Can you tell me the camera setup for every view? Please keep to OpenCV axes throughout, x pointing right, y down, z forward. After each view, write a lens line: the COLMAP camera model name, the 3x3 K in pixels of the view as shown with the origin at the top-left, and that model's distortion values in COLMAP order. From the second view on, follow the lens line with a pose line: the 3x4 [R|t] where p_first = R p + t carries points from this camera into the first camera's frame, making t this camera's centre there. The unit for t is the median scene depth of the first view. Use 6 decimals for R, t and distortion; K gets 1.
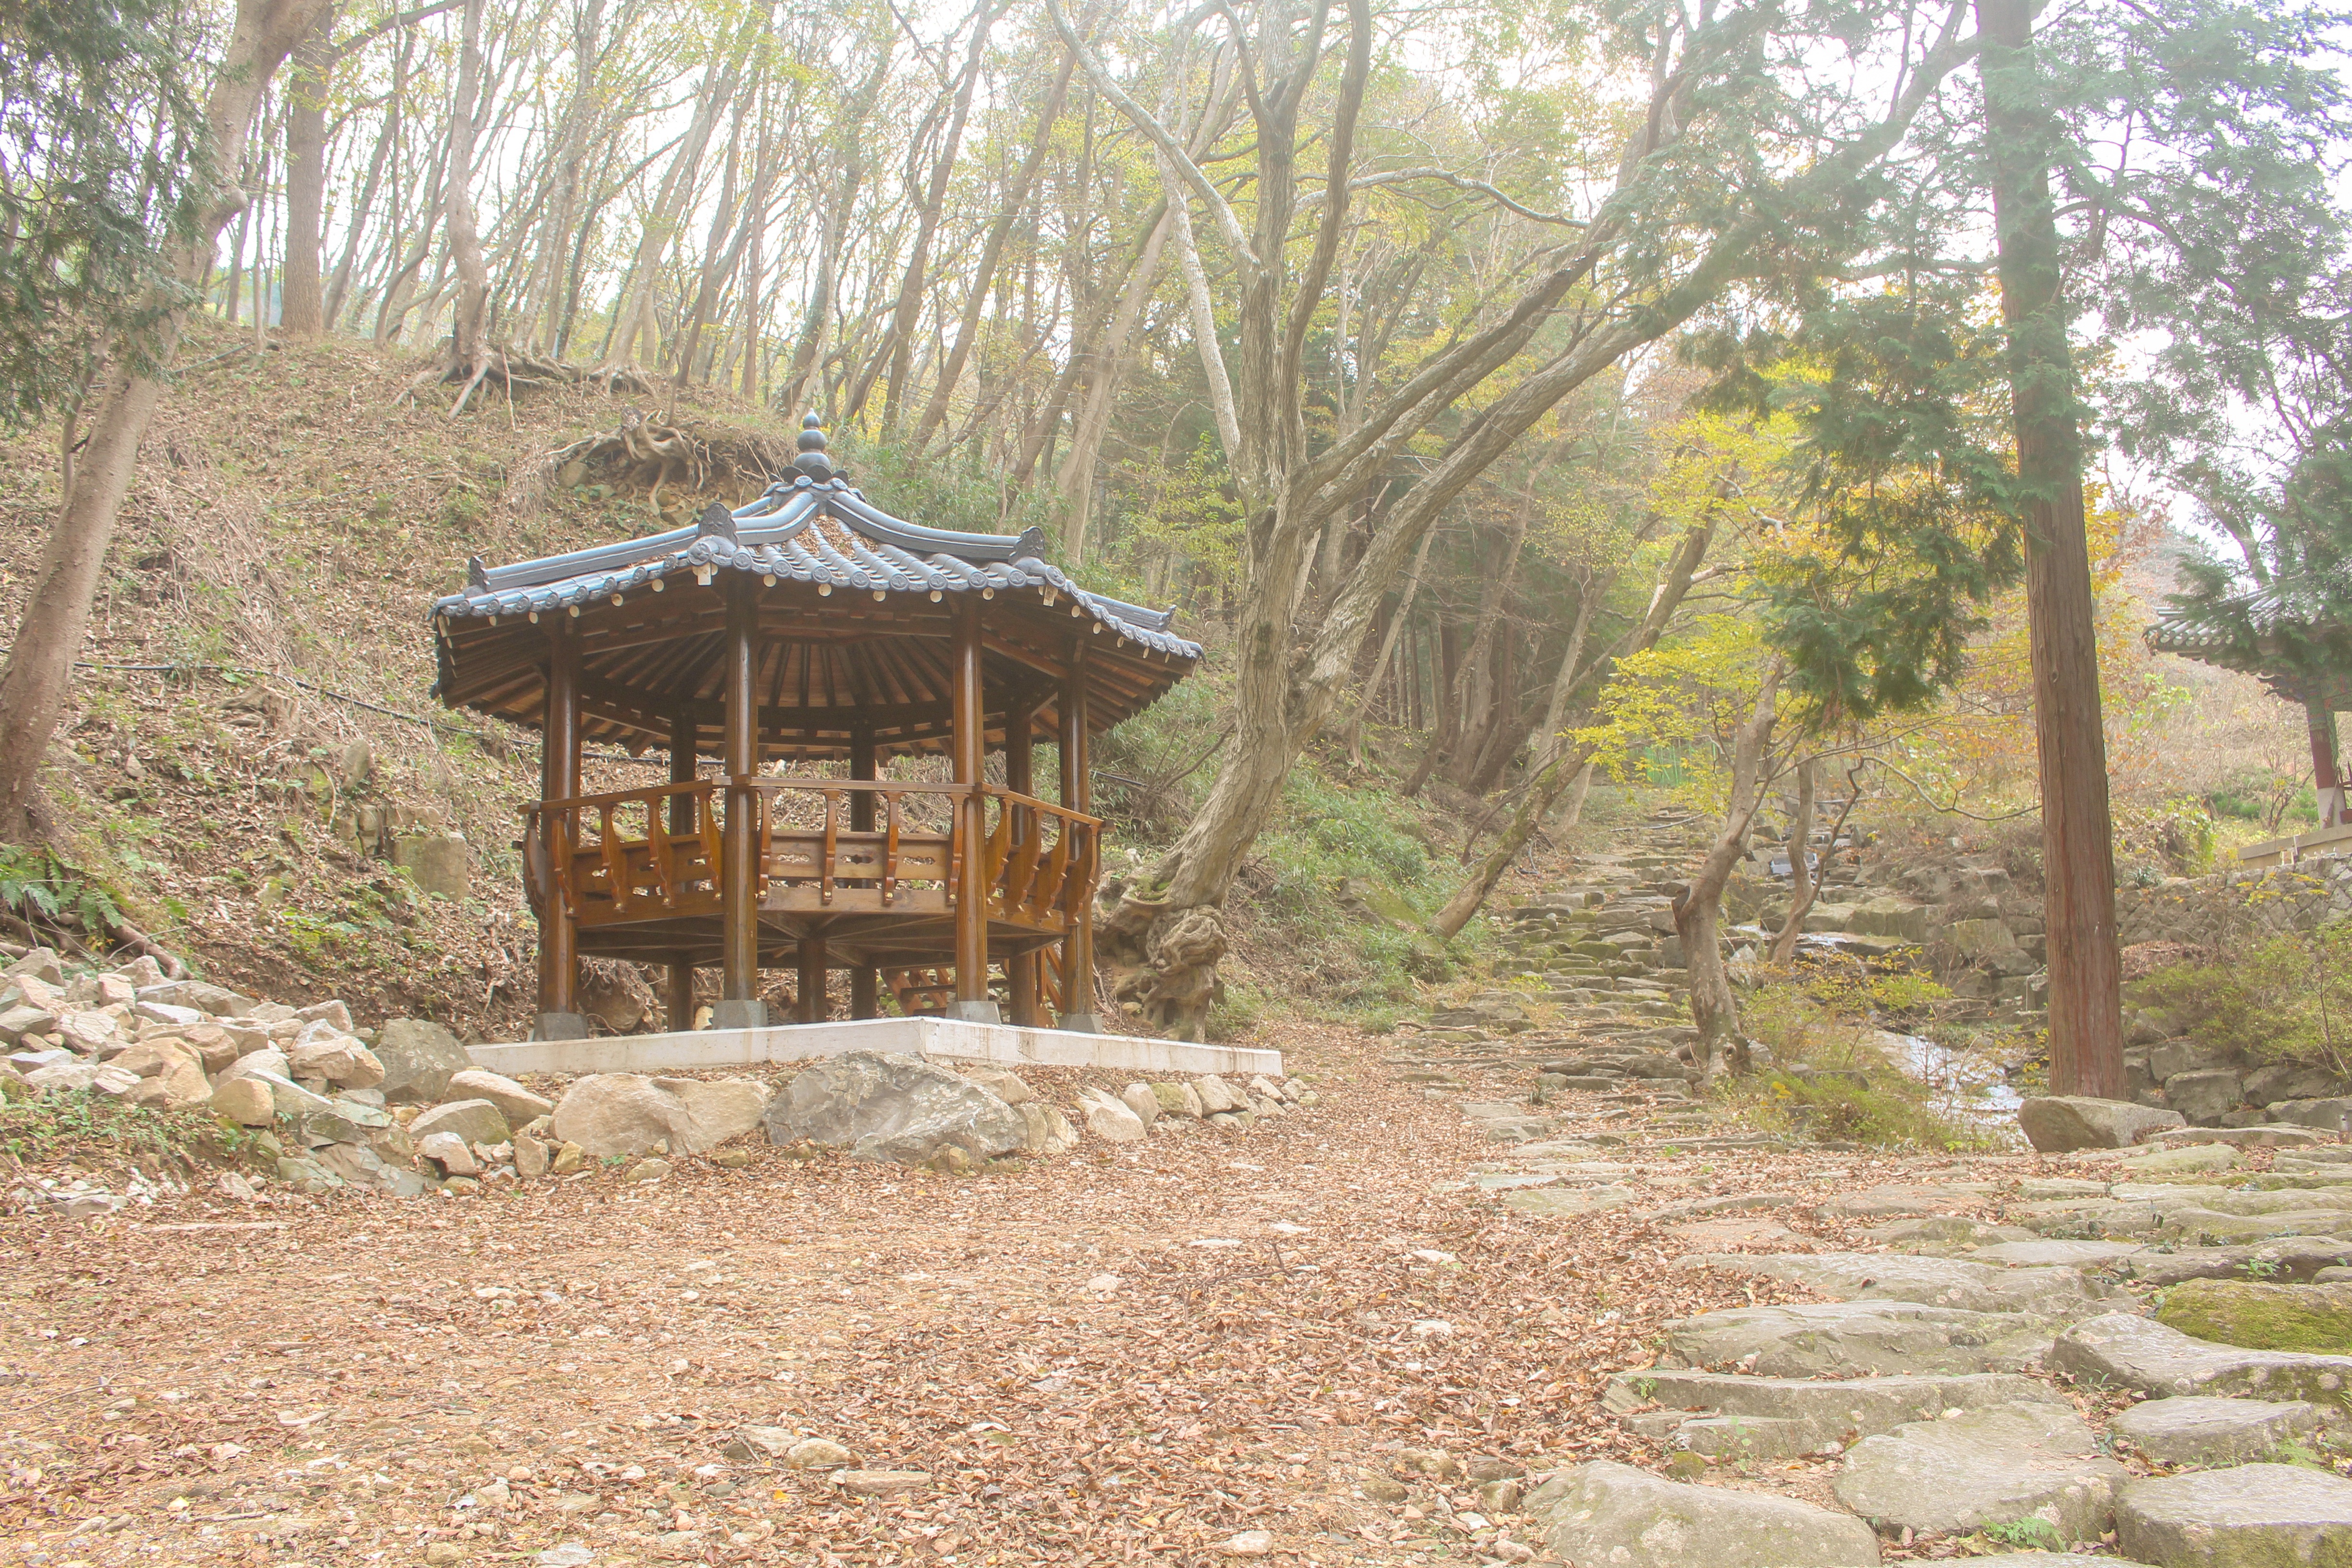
lens RADIAL K [[1903.2, 0, 1153.0], [0, 1903.2, 805.4], [0, 0, 1]] dist [-0.160732, 0.117212]
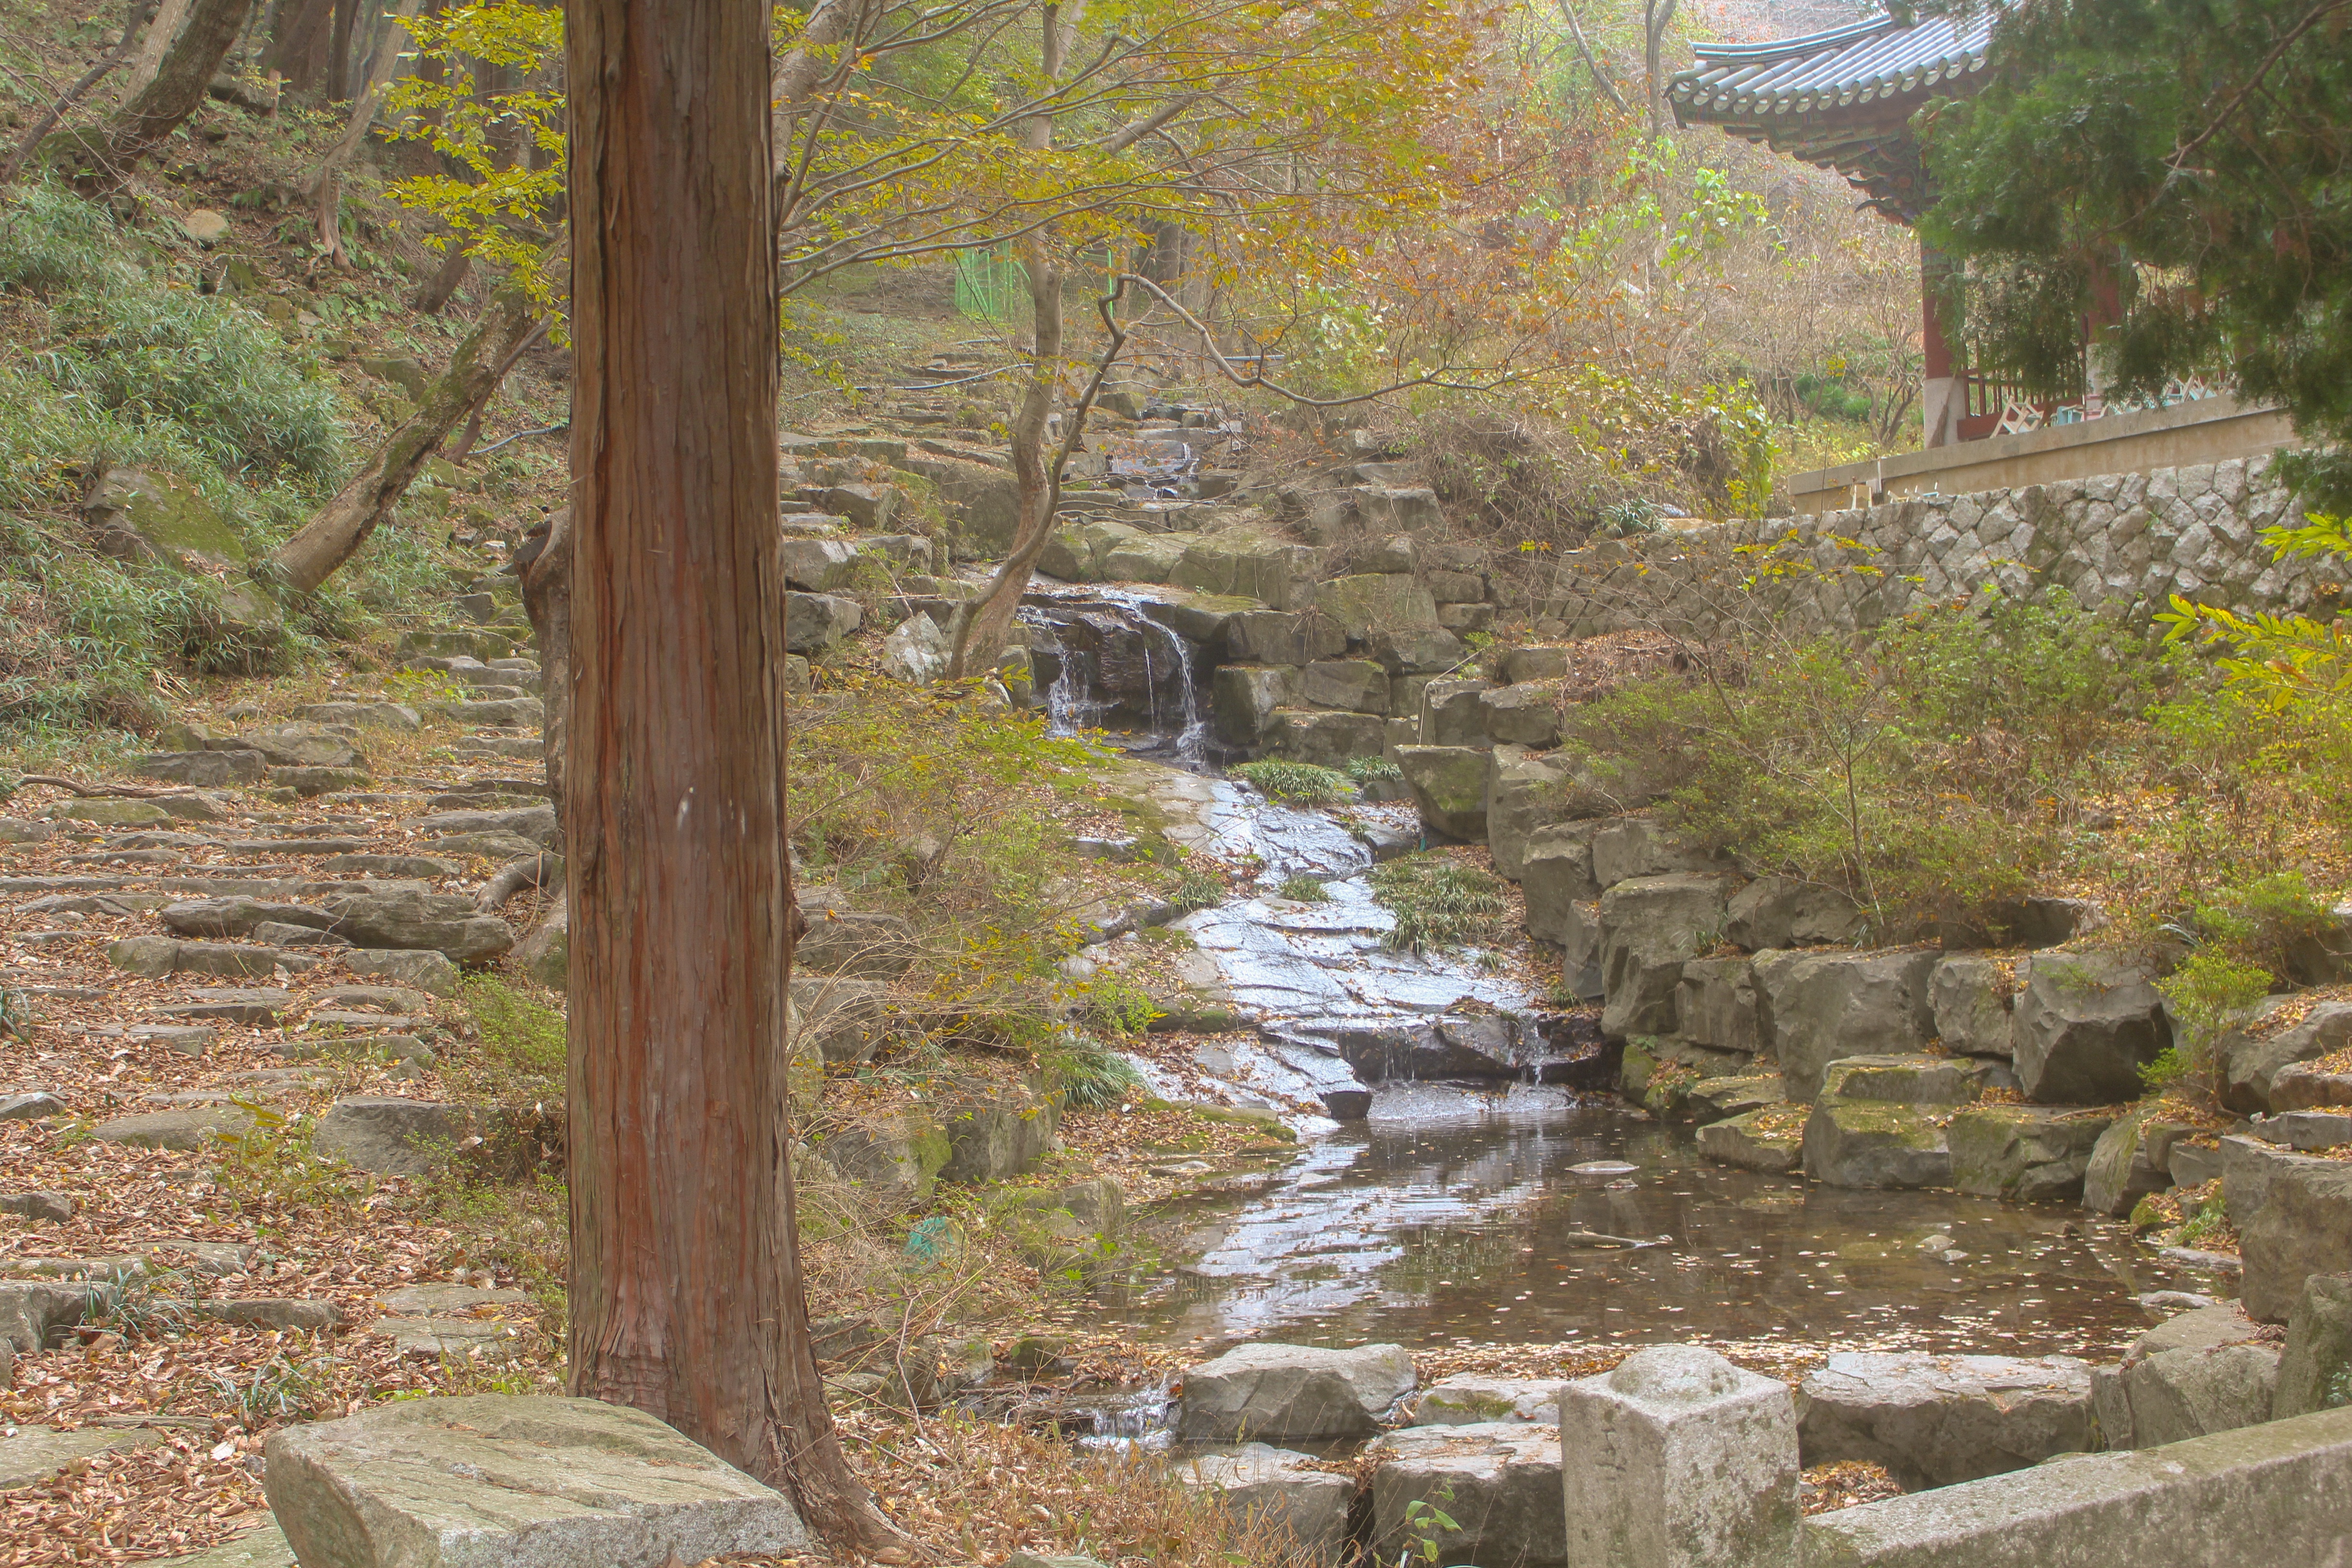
lens RADIAL K [[2832.9, 0, 1176.0], [0, 2832.9, 784.0], [0, 0, 1]] dist [-0.096323, 0.000301]
pose [[0.960752, 0.007629, 0.277303, 0.142942], [-0.050980, 0.987453, 0.149461, -0.002950], [-0.272683, -0.157732, 0.949086, 0.168300]]
